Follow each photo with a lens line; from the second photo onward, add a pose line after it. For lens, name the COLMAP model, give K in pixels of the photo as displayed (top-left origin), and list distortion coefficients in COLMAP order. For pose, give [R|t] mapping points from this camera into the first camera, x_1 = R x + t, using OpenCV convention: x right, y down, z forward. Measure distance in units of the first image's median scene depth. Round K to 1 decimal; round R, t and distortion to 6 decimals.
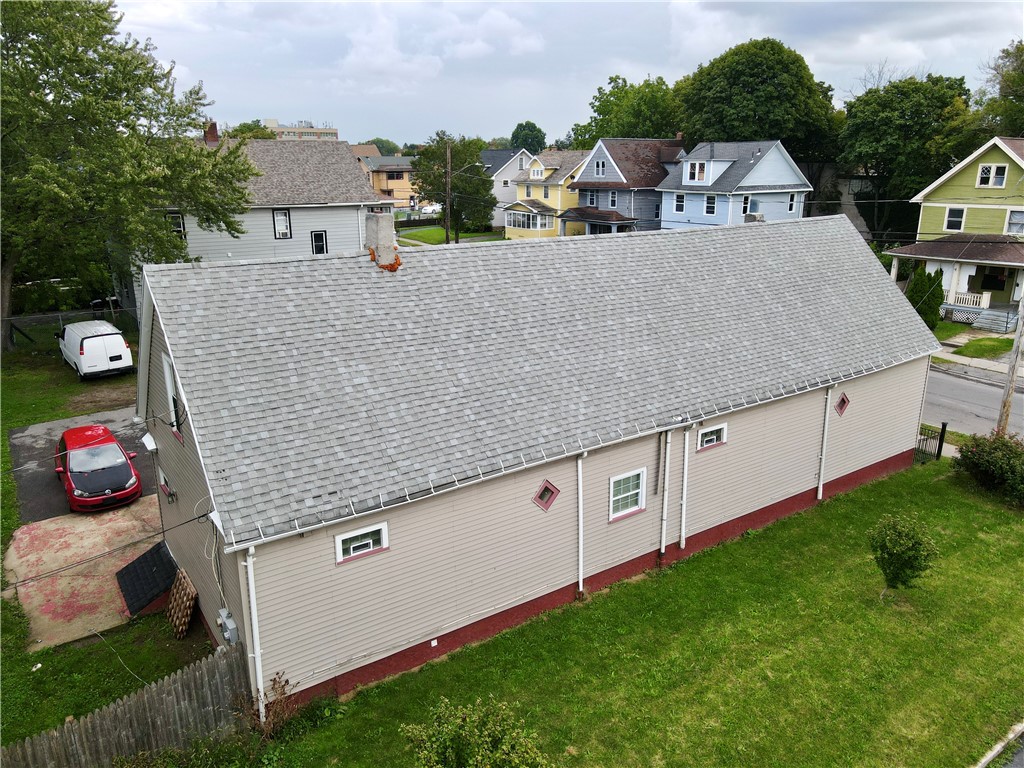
lens RADIAL K [[754.4, 0, 513.8], [0, 754.4, 384.4], [0, 0, 1]] dist [0.006865, 0.011756]
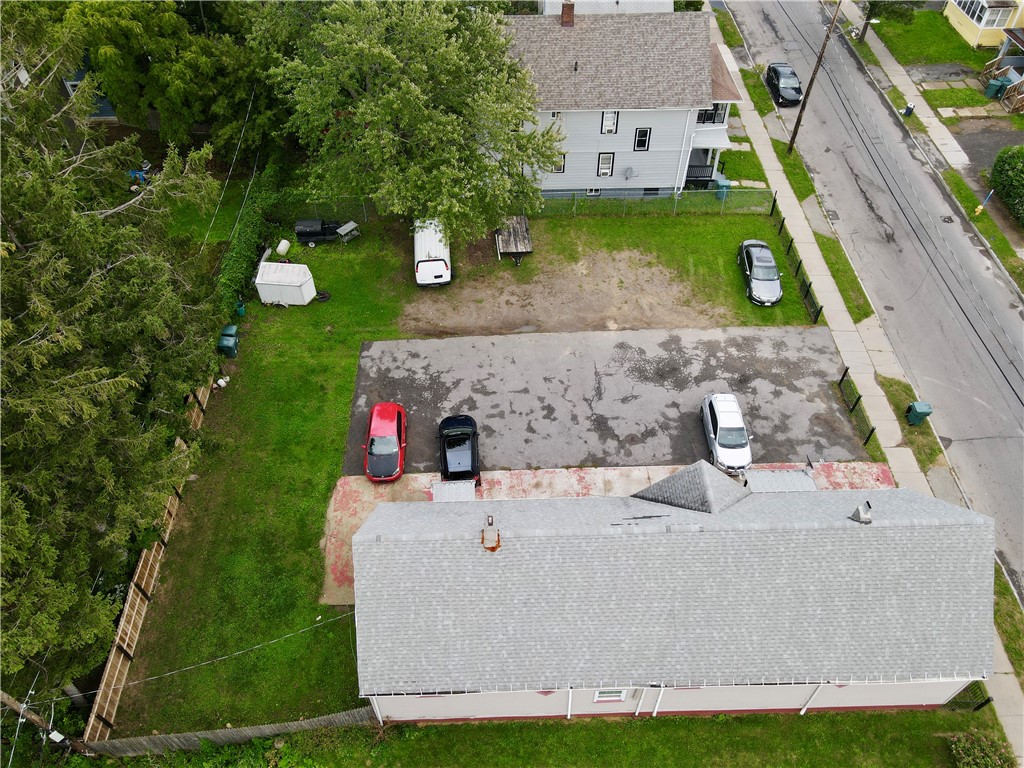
lens RADIAL K [[754.4, 0, 515.4], [0, 754.4, 381.9], [0, 0, 1]] dist [0.006865, 0.011756]
pose [[0.837840, 0.407723, -0.363022, 0.324255], [-0.151179, 0.812260, 0.563364, -1.393904], [0.524565, -0.417127, 0.742184, -0.010926]]
